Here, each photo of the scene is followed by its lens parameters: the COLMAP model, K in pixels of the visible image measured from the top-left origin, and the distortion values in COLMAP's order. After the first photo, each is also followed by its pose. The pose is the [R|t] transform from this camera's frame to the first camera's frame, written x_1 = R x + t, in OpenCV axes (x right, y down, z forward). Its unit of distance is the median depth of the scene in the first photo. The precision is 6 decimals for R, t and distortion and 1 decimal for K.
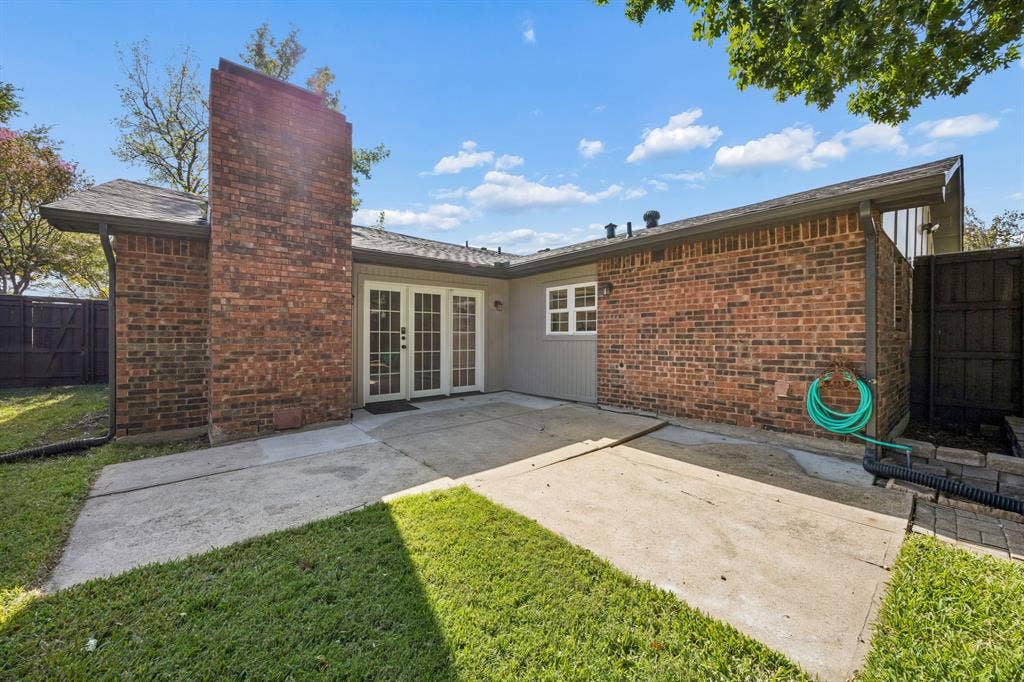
lens RADIAL K [[402.2, 0, 513.4], [0, 402.2, 331.9], [0, 0, 1]] dist [0.014410, -0.000111]
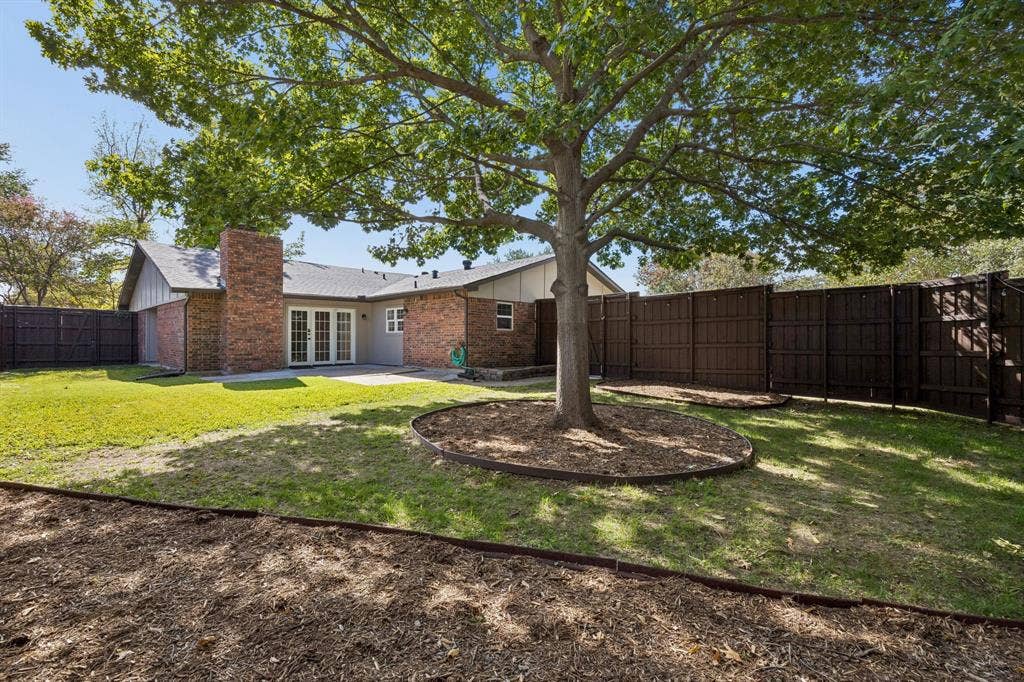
lens RADIAL K [[475.1, 0, 512.0], [0, 475.1, 341.0], [0, 0, 1]] dist [0.018092, 0.000490]
pose [[0.995495, -0.001075, 0.094809, 0.508457], [-0.000252, 0.999902, 0.013982, 0.015321], [-0.094814, -0.013943, 0.995397, -1.457118]]
